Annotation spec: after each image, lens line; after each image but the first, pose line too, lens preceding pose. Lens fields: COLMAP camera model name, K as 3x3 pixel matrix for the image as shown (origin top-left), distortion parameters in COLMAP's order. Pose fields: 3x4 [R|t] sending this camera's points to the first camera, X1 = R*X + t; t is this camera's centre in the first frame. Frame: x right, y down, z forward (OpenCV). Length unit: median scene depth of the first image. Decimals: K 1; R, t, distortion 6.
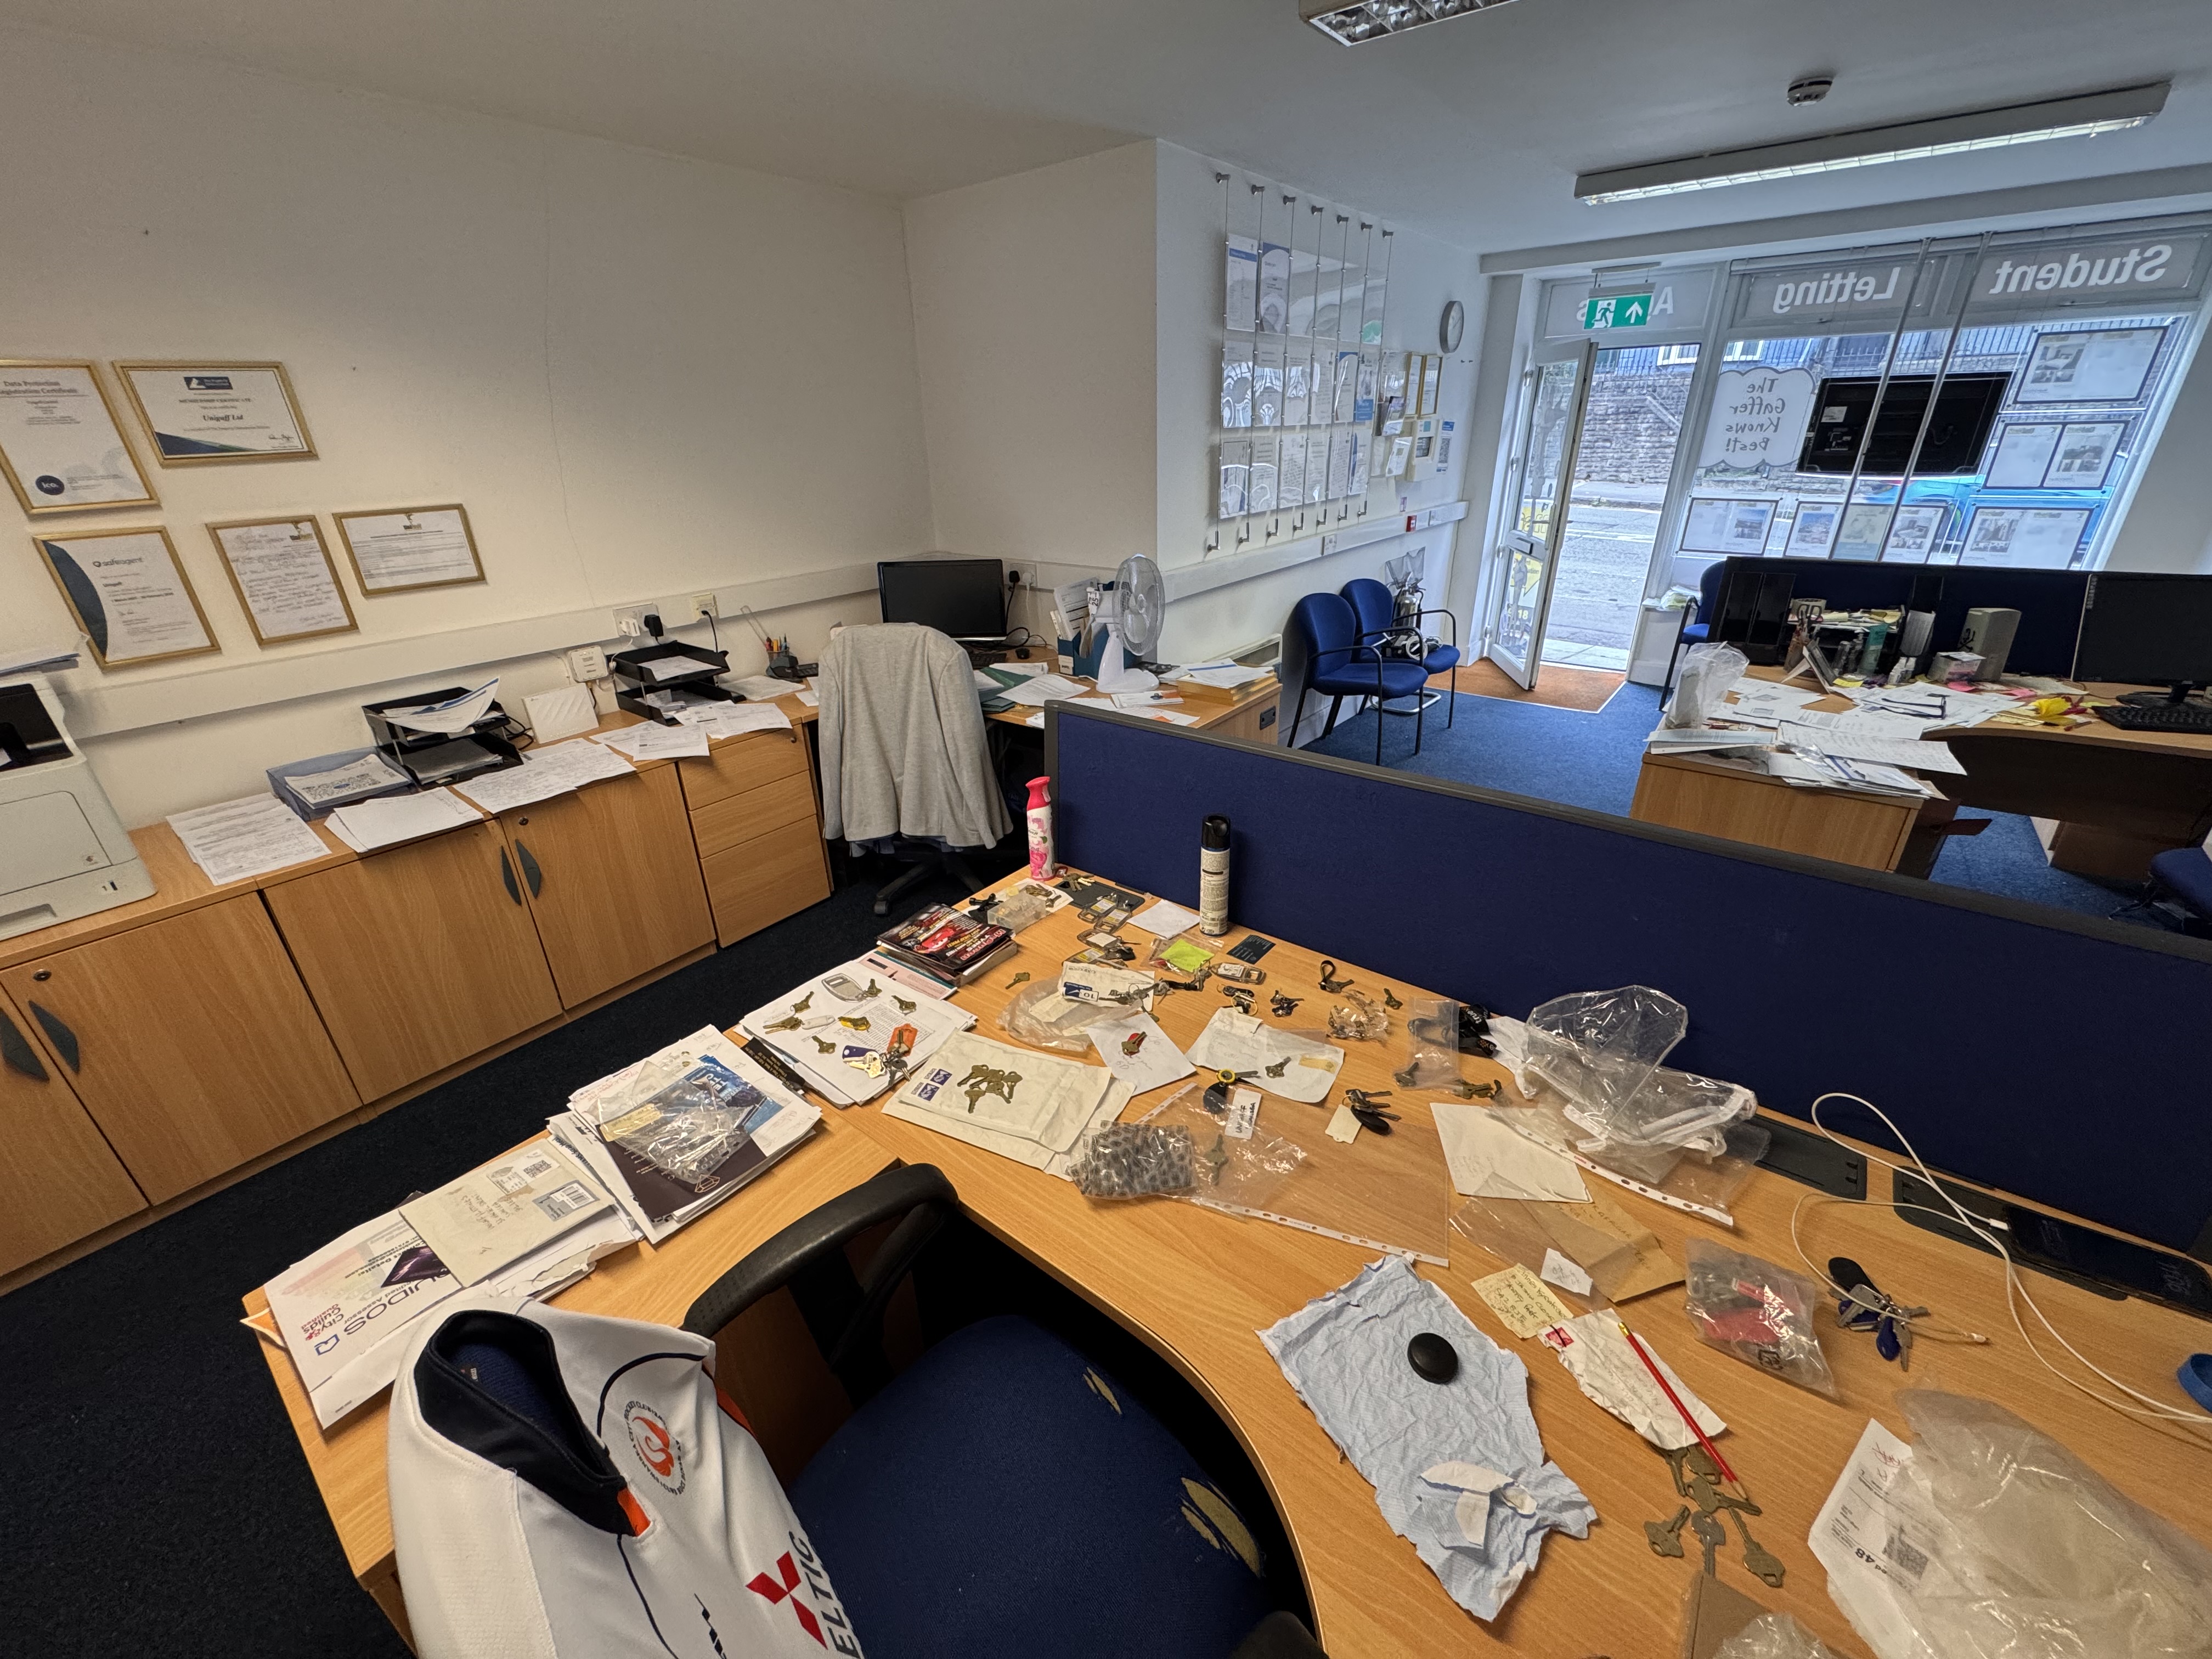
lens RADIAL K [[879.5, 0, 1102.9], [0, 879.5, 834.2], [0, 0, 1]] dist [-0.002440, 0.000179]
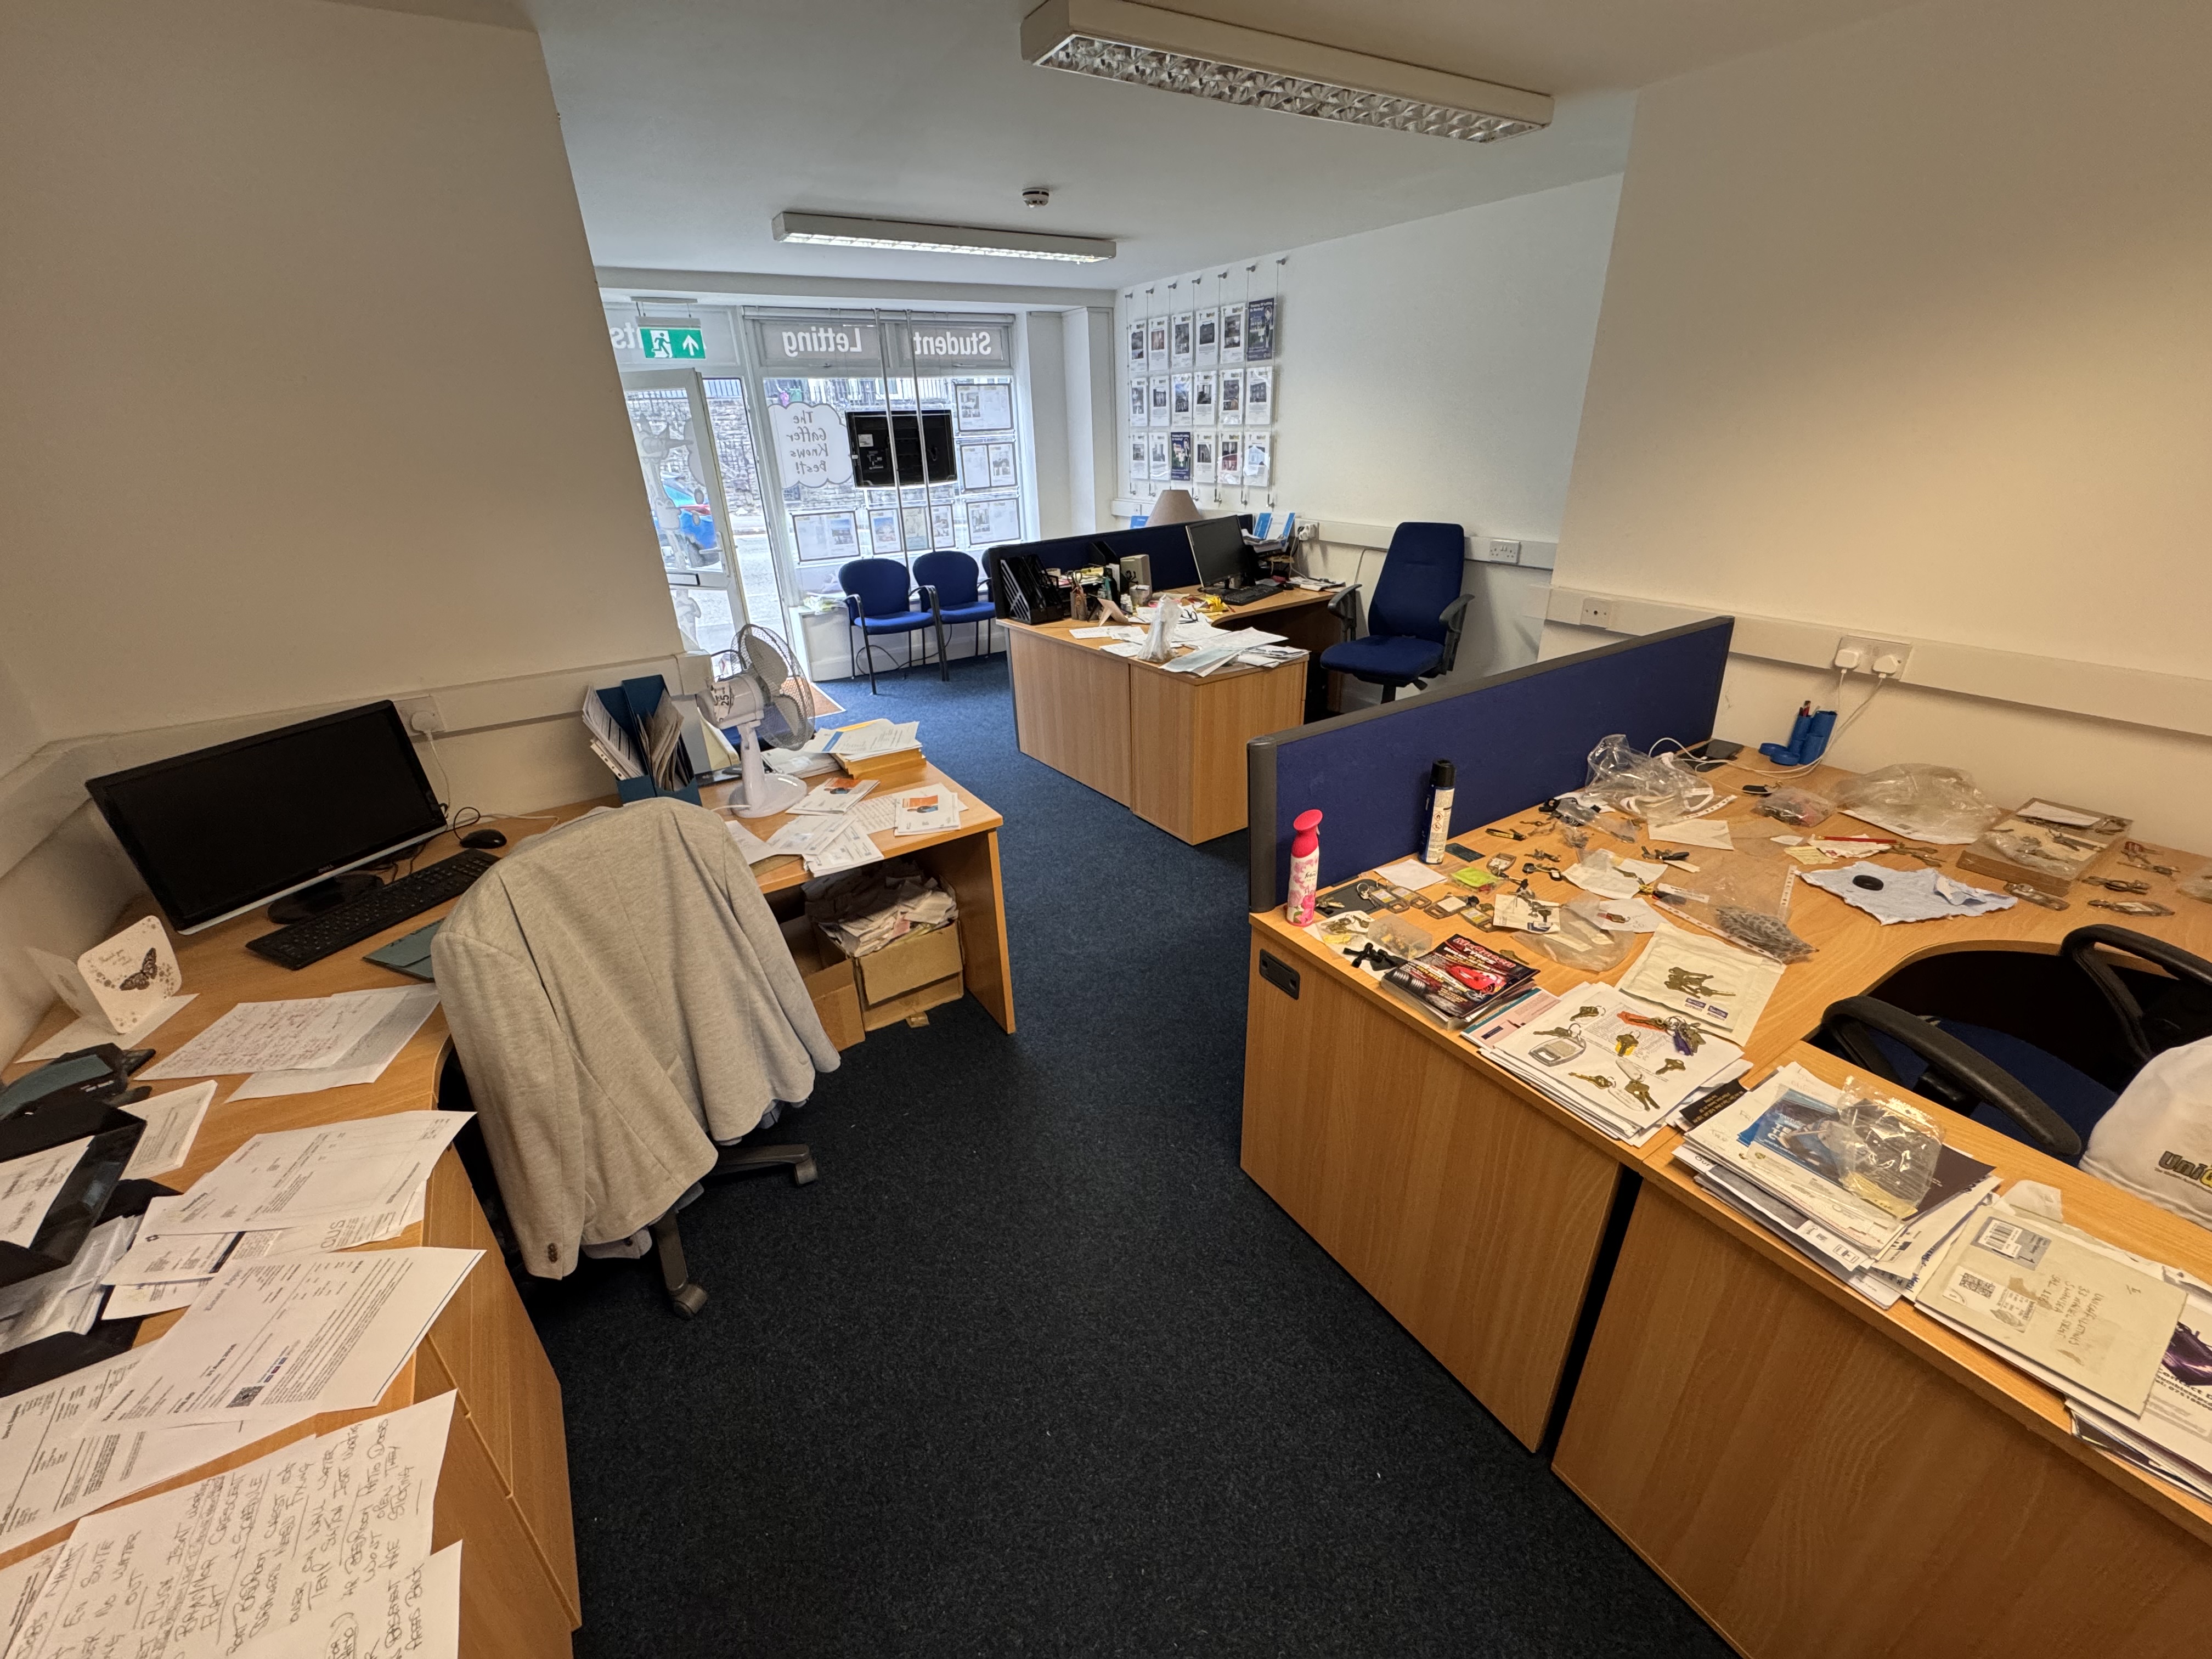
lens RADIAL K [[879.5, 0, 1103.2], [0, 879.5, 836.6], [0, 0, 1]] dist [-0.002440, 0.000179]
pose [[0.332996, -0.392277, 0.857457, -0.412760], [0.419885, 0.875909, 0.237655, -0.155014], [-0.844281, 0.280896, 0.456386, 0.335531]]
